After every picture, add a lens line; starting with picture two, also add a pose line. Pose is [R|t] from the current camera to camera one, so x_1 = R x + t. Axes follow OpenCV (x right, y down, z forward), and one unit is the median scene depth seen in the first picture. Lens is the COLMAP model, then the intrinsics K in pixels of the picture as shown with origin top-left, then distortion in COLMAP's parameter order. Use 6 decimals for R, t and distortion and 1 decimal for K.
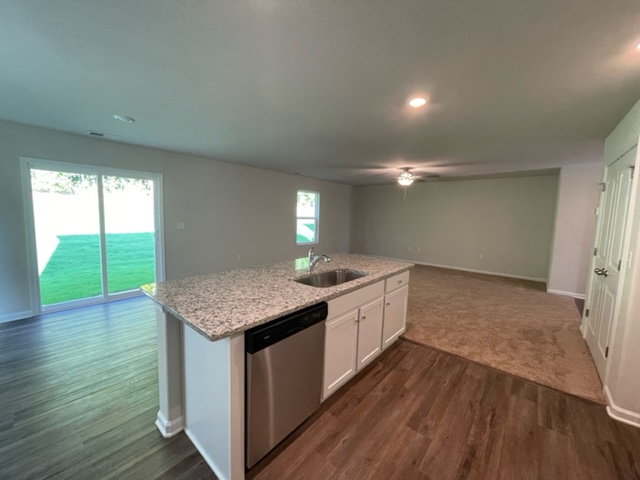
lens RADIAL K [[257.3, 0, 319.7], [0, 257.3, 239.4], [0, 0, 1]] dist [0.002100, 0.000179]
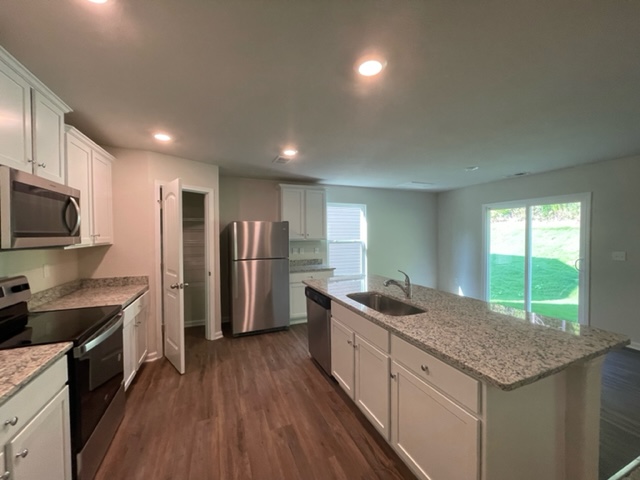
lens RADIAL K [[257.3, 0, 320.4], [0, 257.3, 239.0], [0, 0, 1]] dist [0.002100, 0.000179]
pose [[-0.452844, -0.008159, -0.891553, 1.163558], [-0.096985, 0.994475, 0.040161, -0.118865], [0.886299, 0.104654, -0.451133, 1.387785]]
